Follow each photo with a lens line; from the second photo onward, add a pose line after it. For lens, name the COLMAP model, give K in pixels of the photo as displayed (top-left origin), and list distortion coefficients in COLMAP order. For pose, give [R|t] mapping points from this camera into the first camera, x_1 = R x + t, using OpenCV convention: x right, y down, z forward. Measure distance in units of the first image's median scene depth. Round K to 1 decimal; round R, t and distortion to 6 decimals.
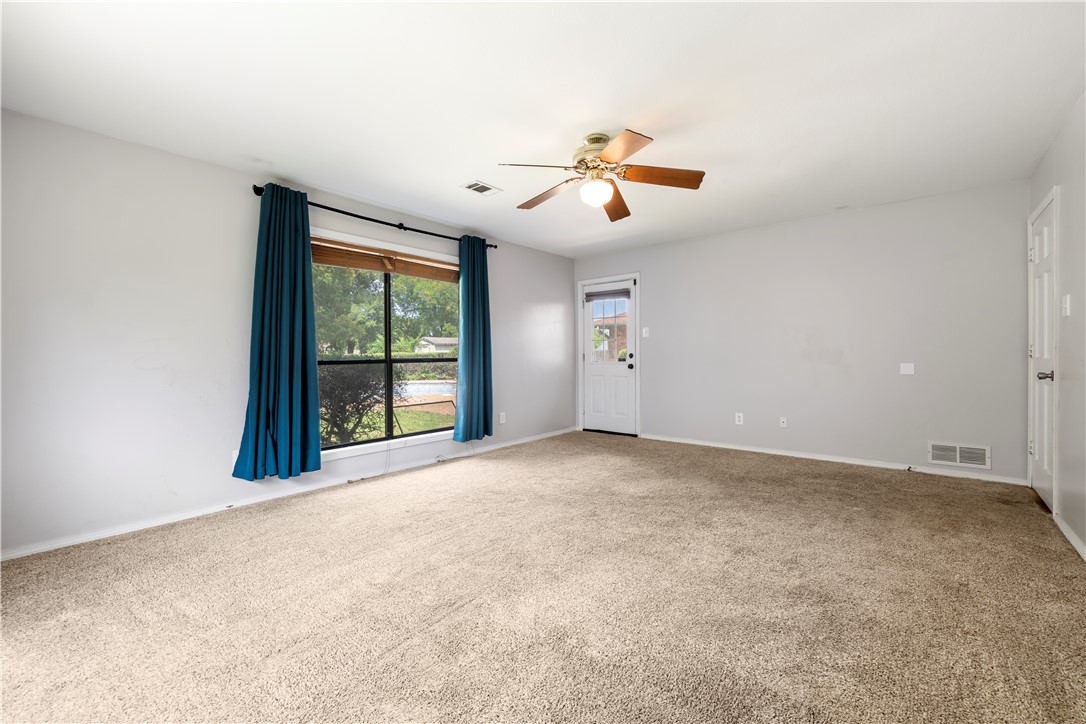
lens RADIAL K [[454.1, 0, 543.3], [0, 454.1, 357.5], [0, 0, 1]] dist [0.001101, 0.000139]
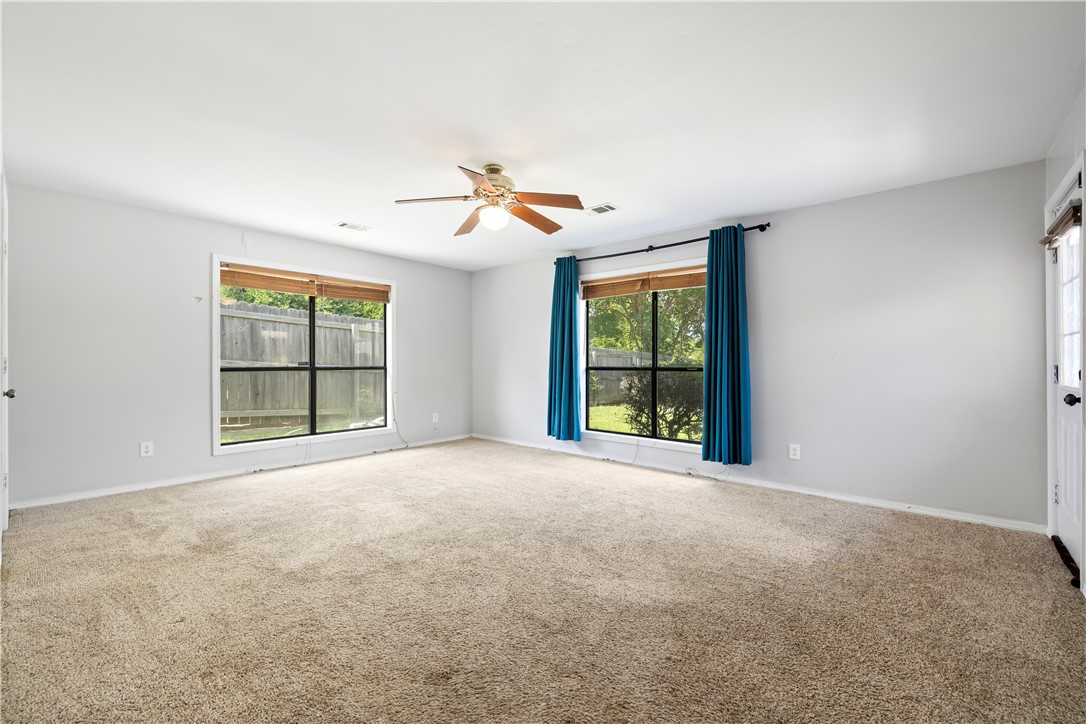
lens RADIAL K [[454.1, 0, 543.4], [0, 454.1, 358.1], [0, 0, 1]] dist [0.001101, 0.000139]
pose [[-0.017260, -0.003805, -0.999844, 0.915722], [-0.011838, 0.999923, -0.003601, -0.012618], [0.999781, 0.011774, -0.017304, 0.860645]]
